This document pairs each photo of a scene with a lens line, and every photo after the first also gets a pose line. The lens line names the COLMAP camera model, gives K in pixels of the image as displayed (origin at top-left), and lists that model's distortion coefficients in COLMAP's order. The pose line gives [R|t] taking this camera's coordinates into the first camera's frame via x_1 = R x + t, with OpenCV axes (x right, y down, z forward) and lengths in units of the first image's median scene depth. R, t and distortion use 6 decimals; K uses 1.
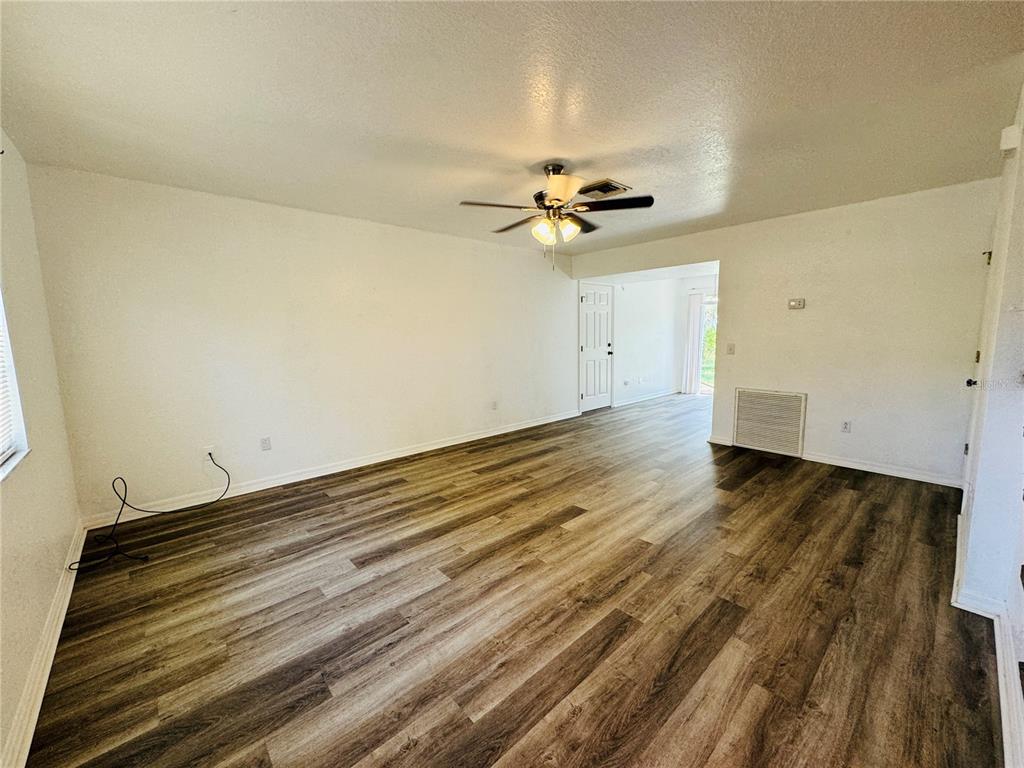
lens RADIAL K [[407.5, 0, 512.8], [0, 407.5, 381.5], [0, 0, 1]] dist [-0.001733, -0.000285]
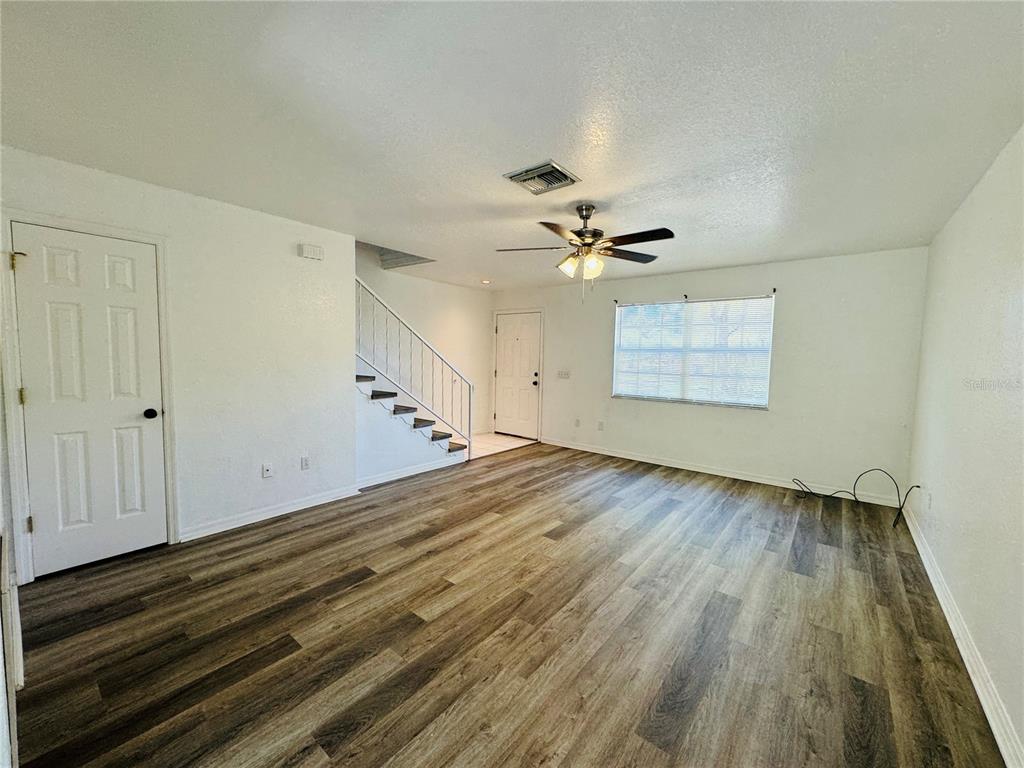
lens RADIAL K [[407.5, 0, 510.3], [0, 407.5, 383.1], [0, 0, 1]] dist [-0.001733, -0.000285]
pose [[-0.988735, 0.004524, -0.149607, 0.524454], [-0.024769, 0.980817, 0.193351, -0.323024], [0.147612, 0.194879, -0.969656, 2.410700]]
